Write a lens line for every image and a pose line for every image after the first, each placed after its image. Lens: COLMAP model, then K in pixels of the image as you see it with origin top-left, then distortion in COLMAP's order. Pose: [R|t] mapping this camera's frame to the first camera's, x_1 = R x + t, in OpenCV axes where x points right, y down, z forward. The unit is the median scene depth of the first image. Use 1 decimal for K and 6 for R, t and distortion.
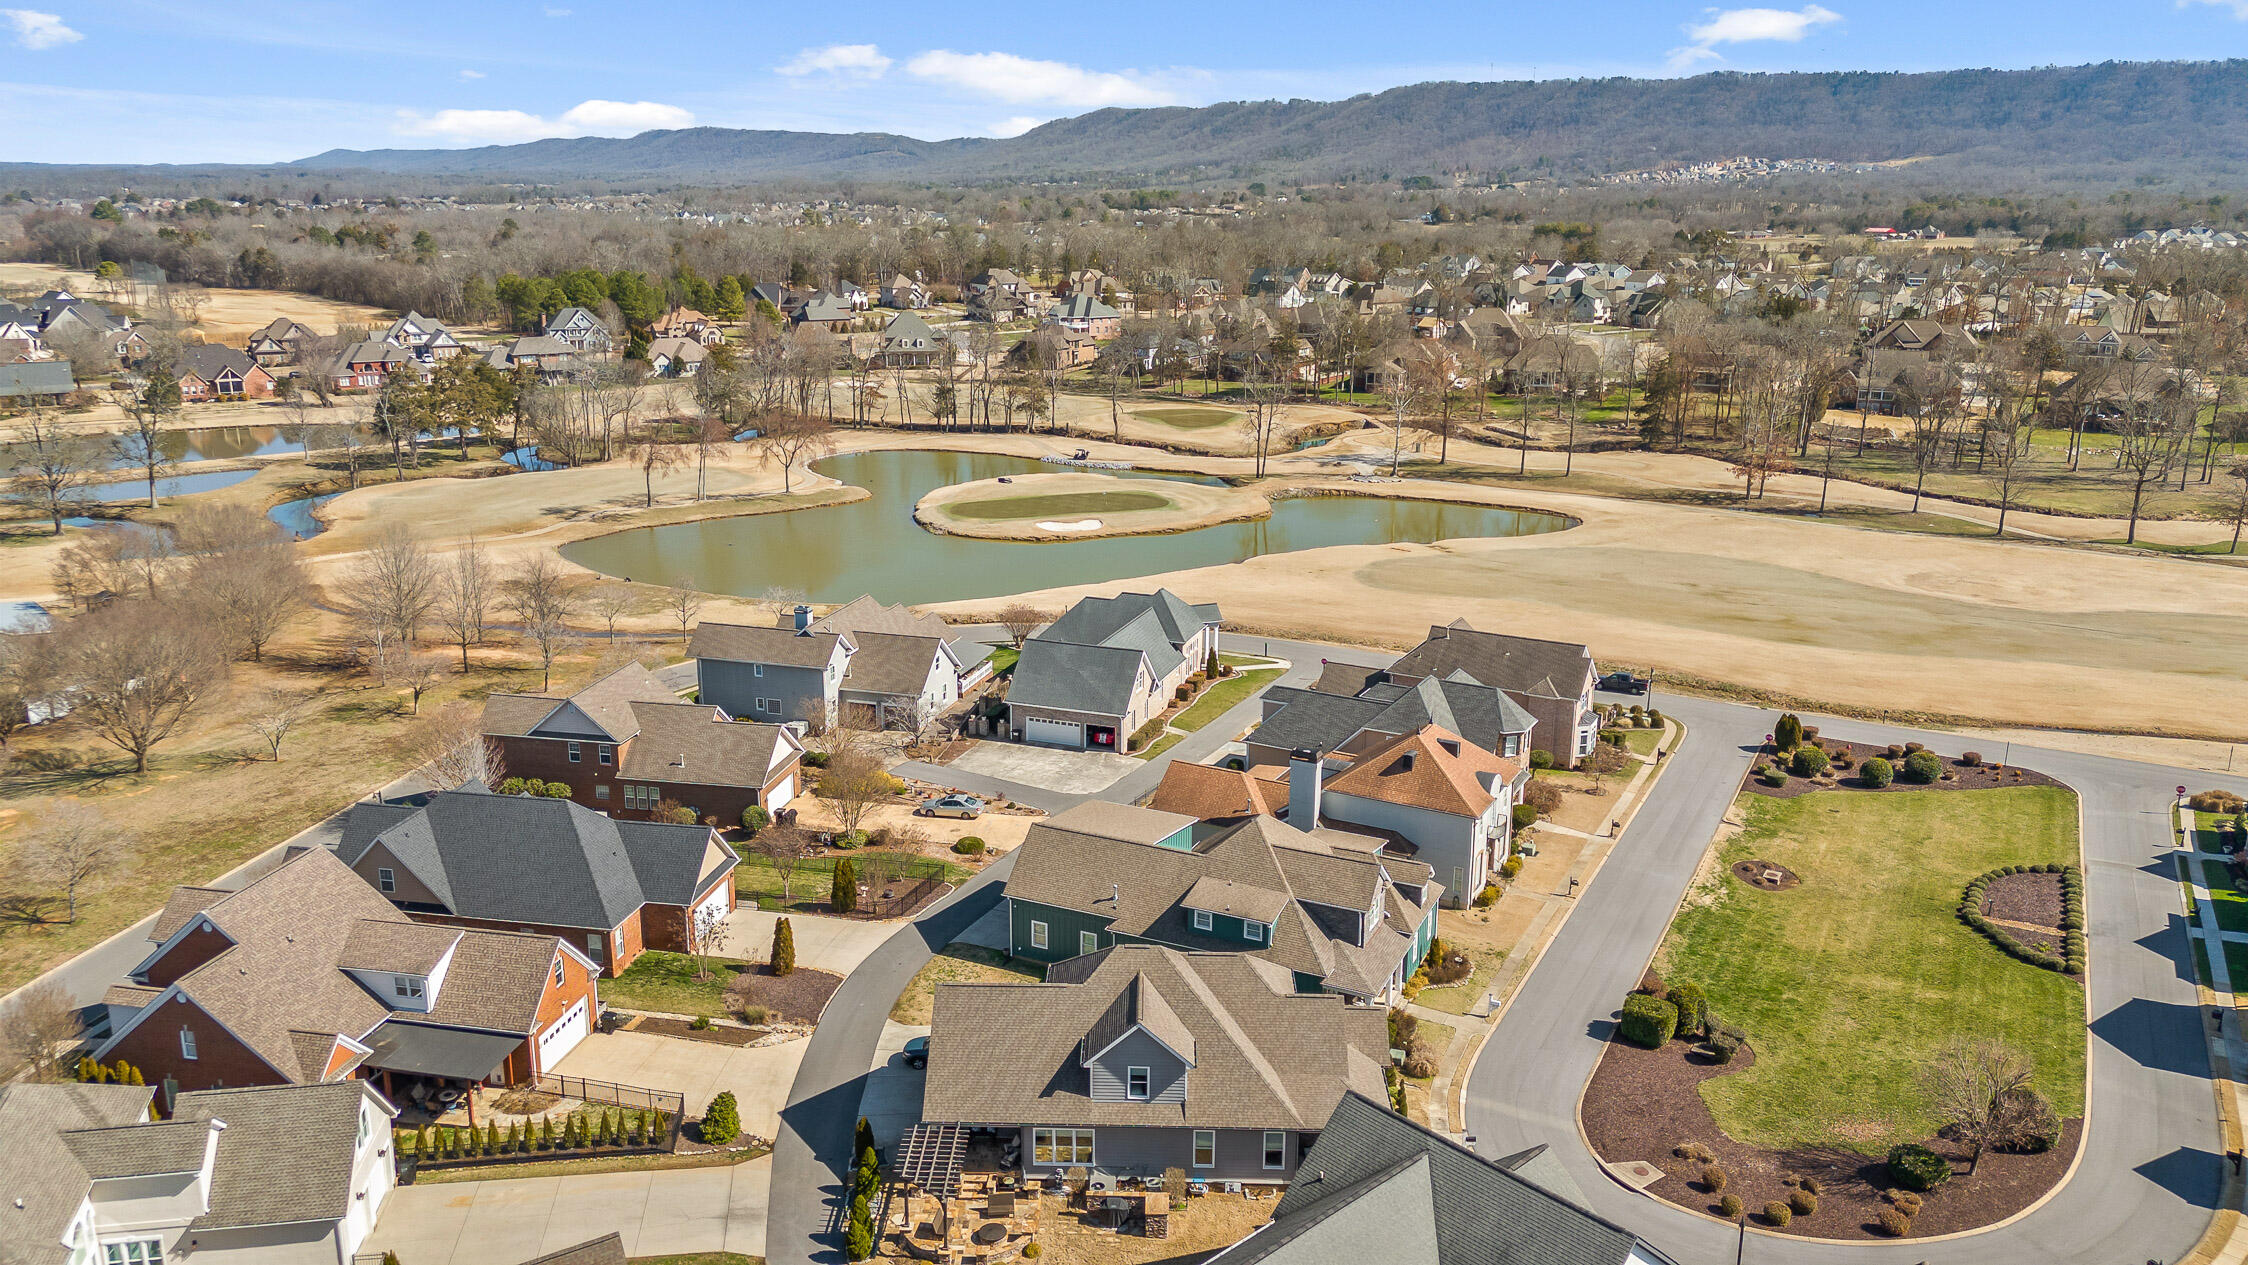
lens RADIAL K [[1652.9, 0, 1124.0], [0, 1652.9, 632.5], [0, 0, 1]] dist [0.088389, -0.079417]
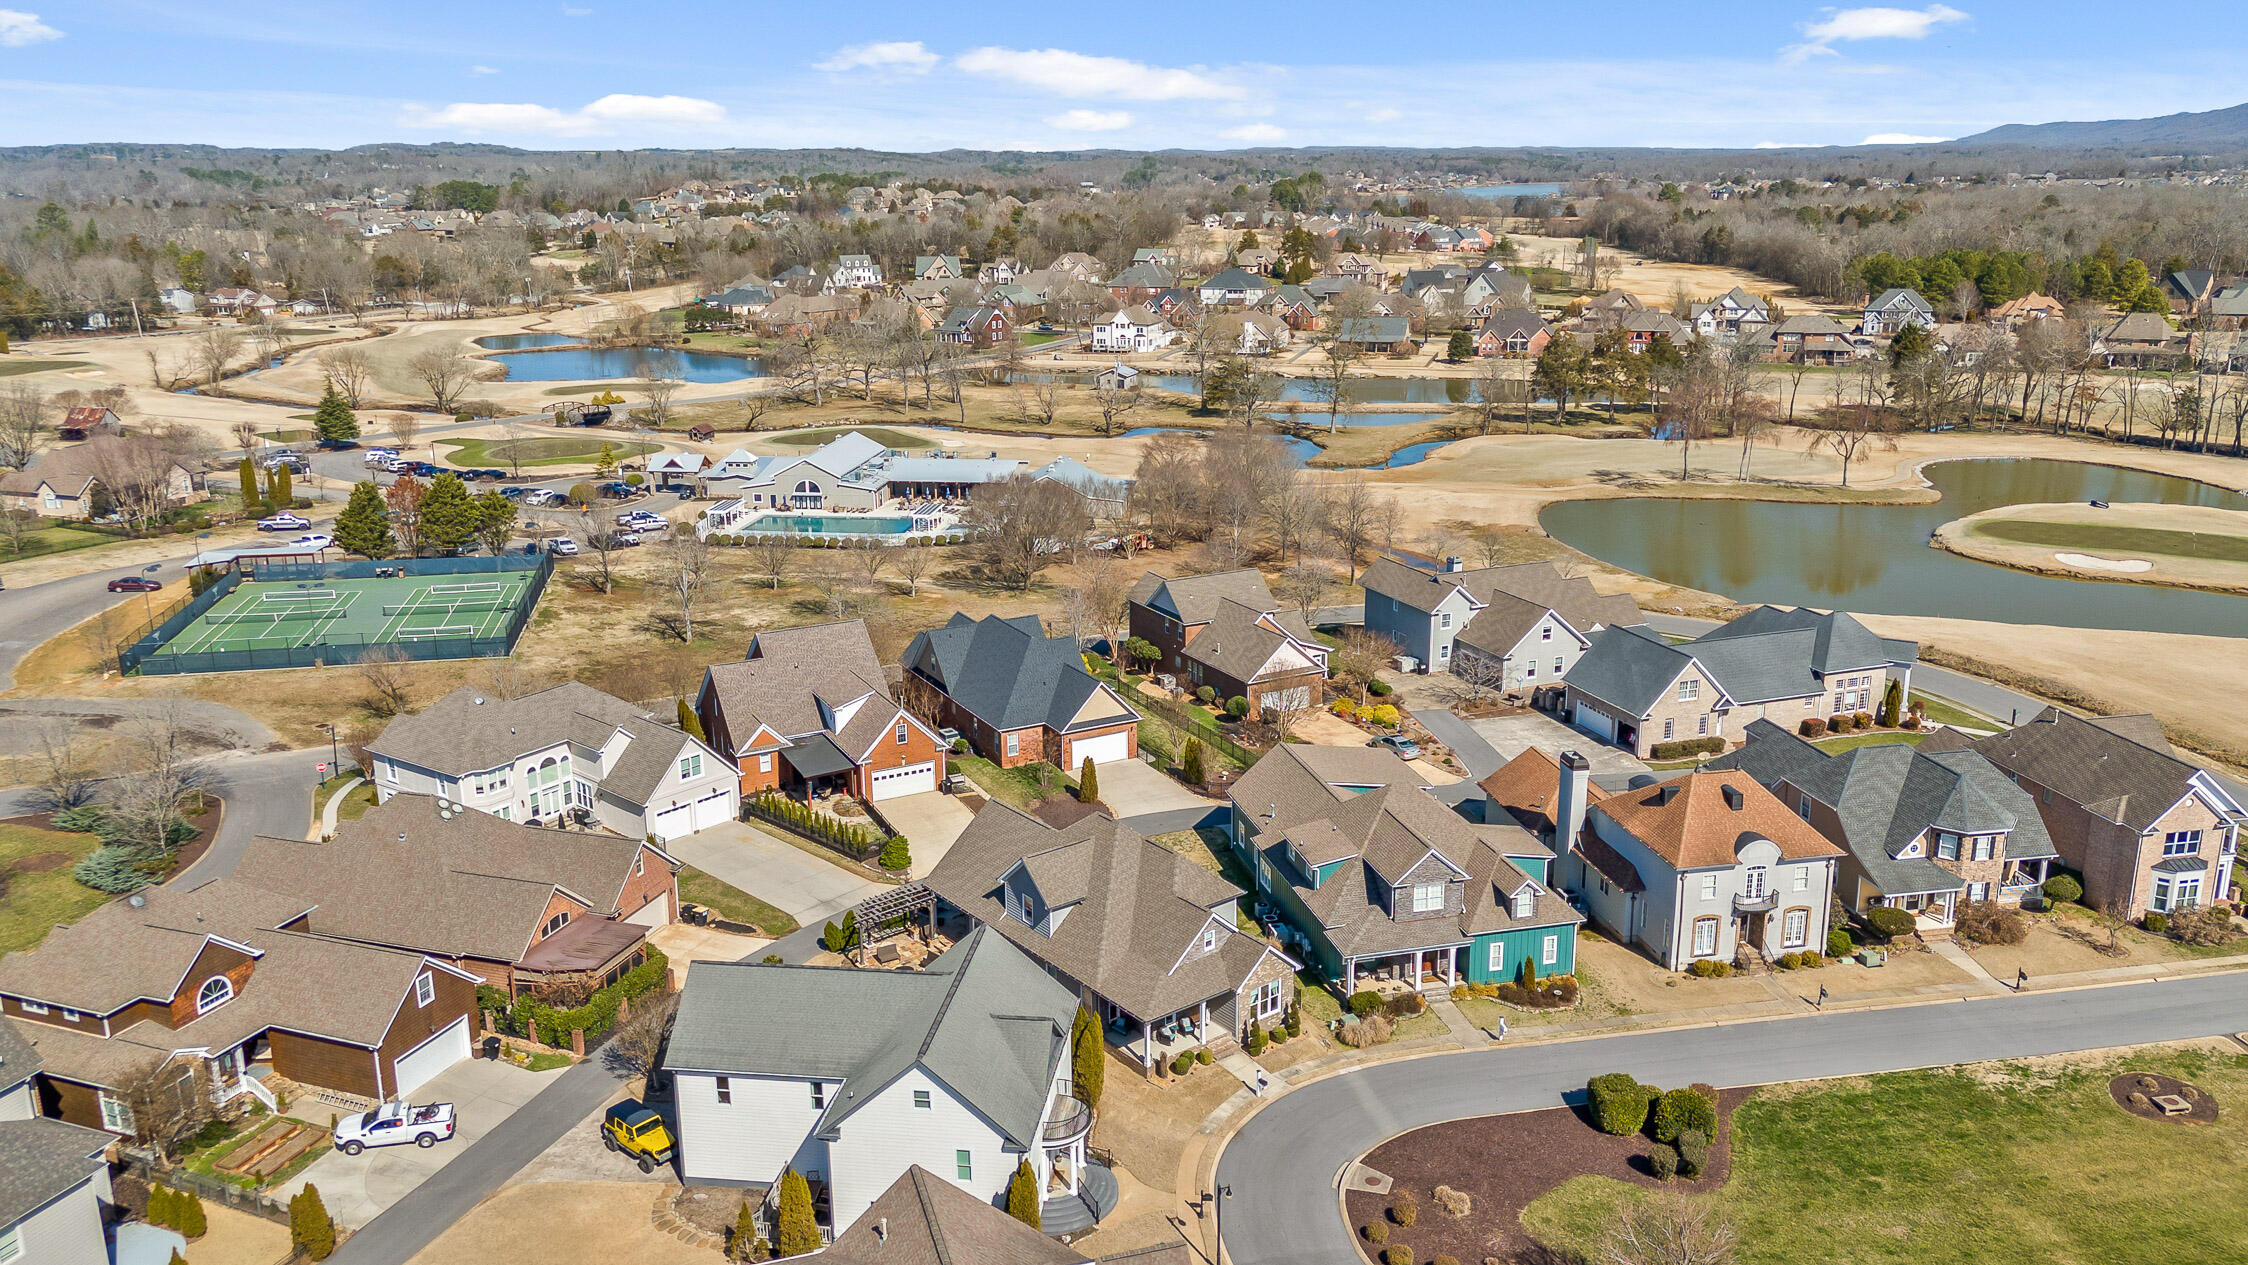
lens RADIAL K [[1697.9, 0, 1131.3], [0, 1697.9, 635.3], [0, 0, 1]] dist [0.088216, -0.079257]
pose [[0.631267, 0.196653, -0.750220, 0.224370], [-0.191018, 0.976944, 0.095352, -0.013726], [0.751675, 0.083113, 0.654276, 0.053807]]
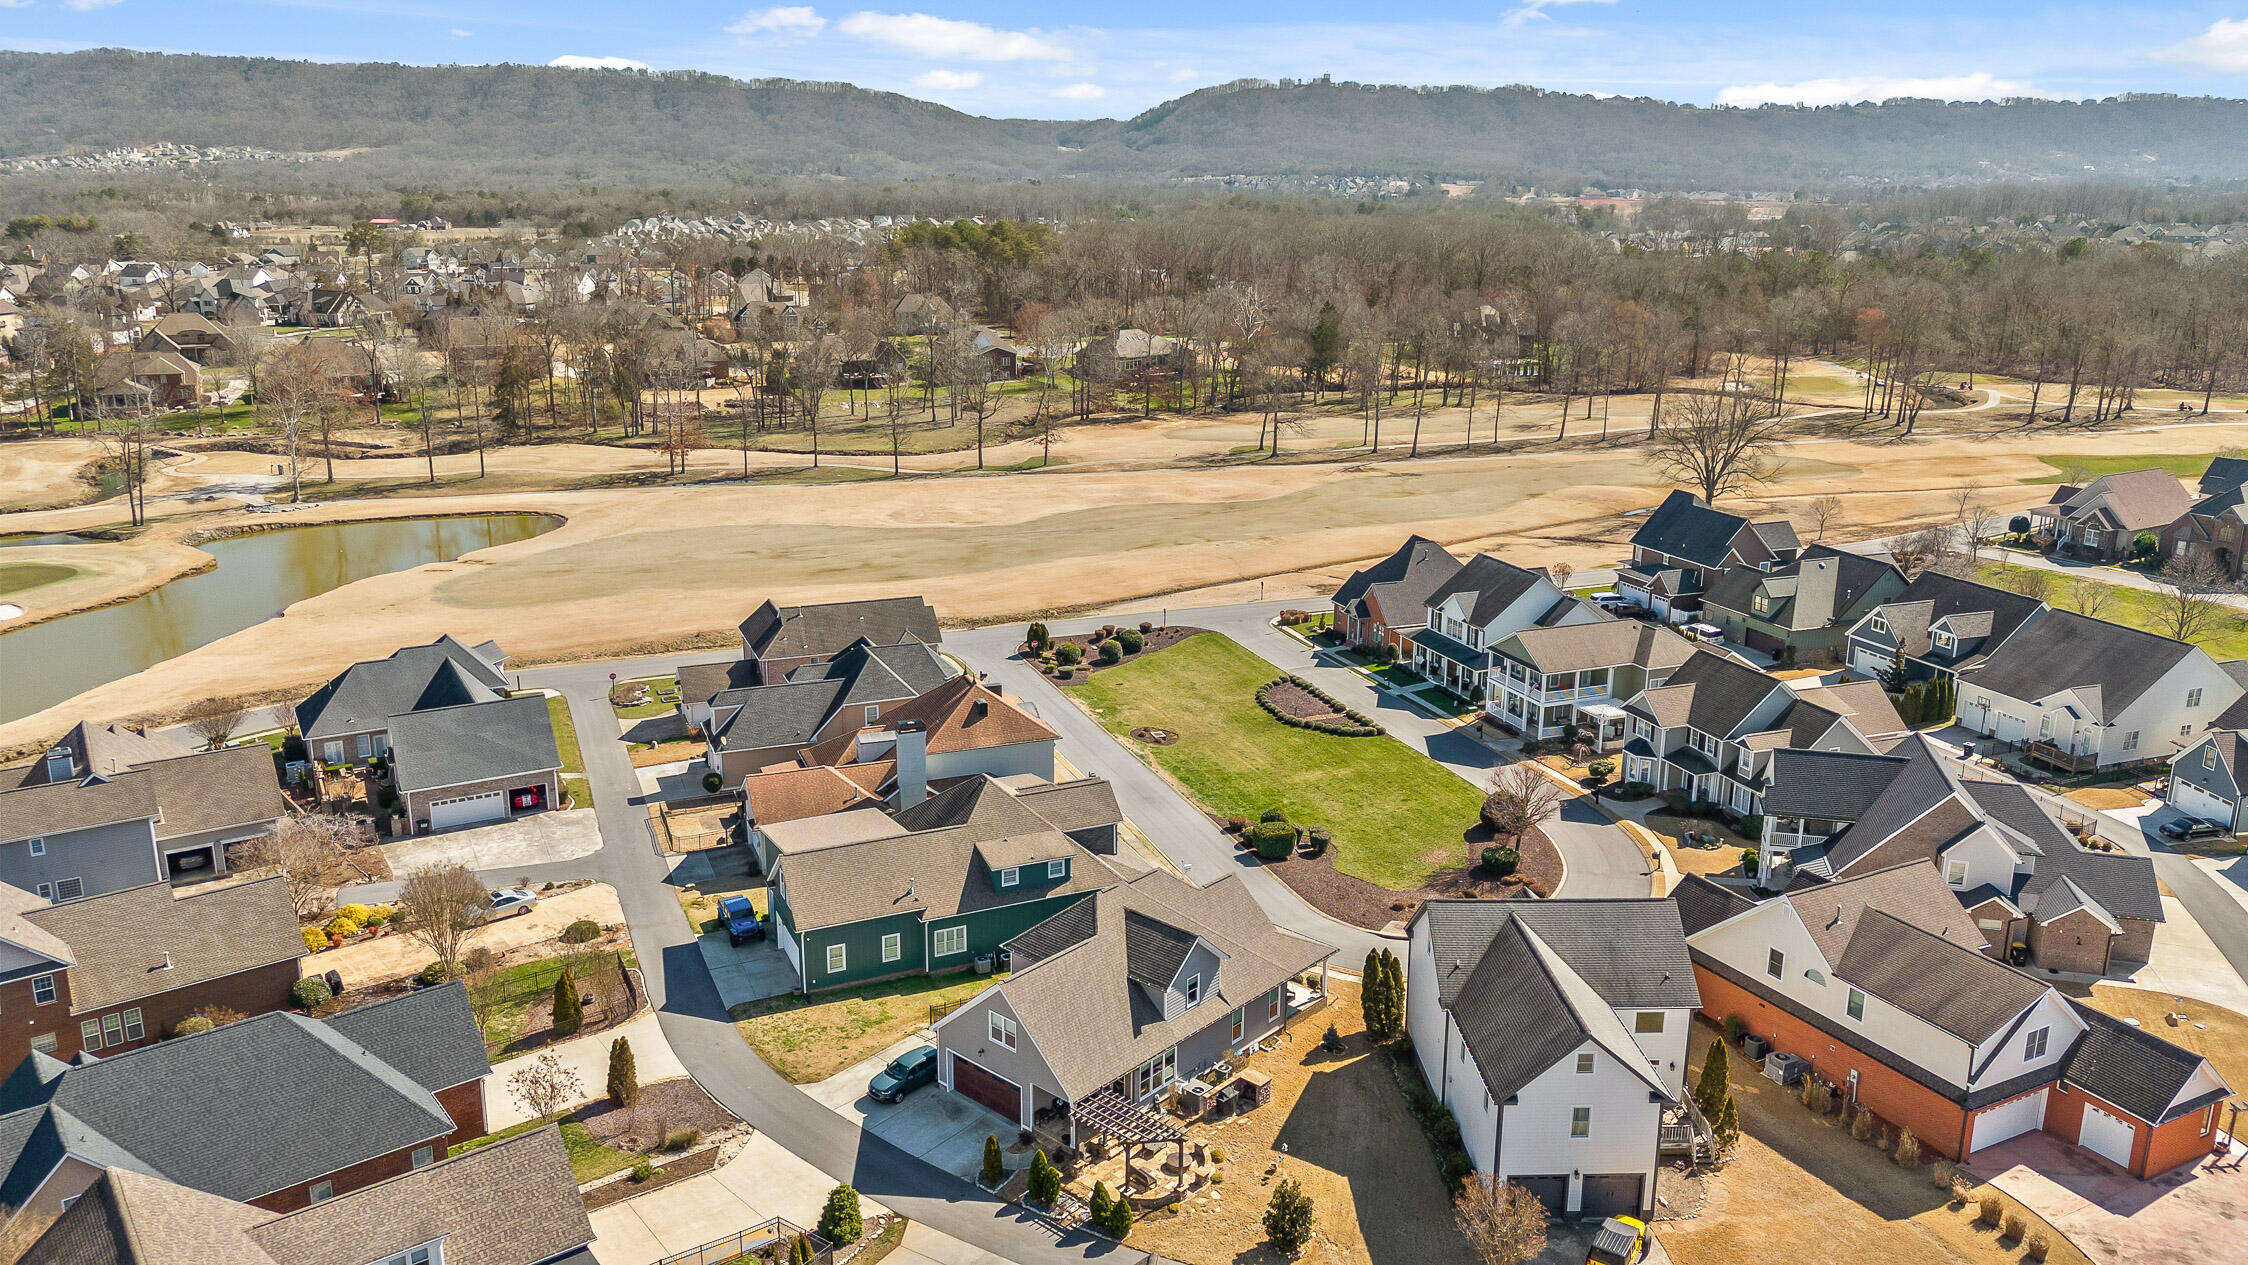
lens RADIAL K [[1691.1, 0, 1123.9], [0, 1691.1, 730.5], [0, 0, 1]] dist [-0.004957, -0.009277]
pose [[0.612627, -0.240131, 0.753011, -0.203558], [0.196673, 0.969077, 0.149027, -0.018253], [-0.765512, 0.056799, 0.640910, 0.075118]]
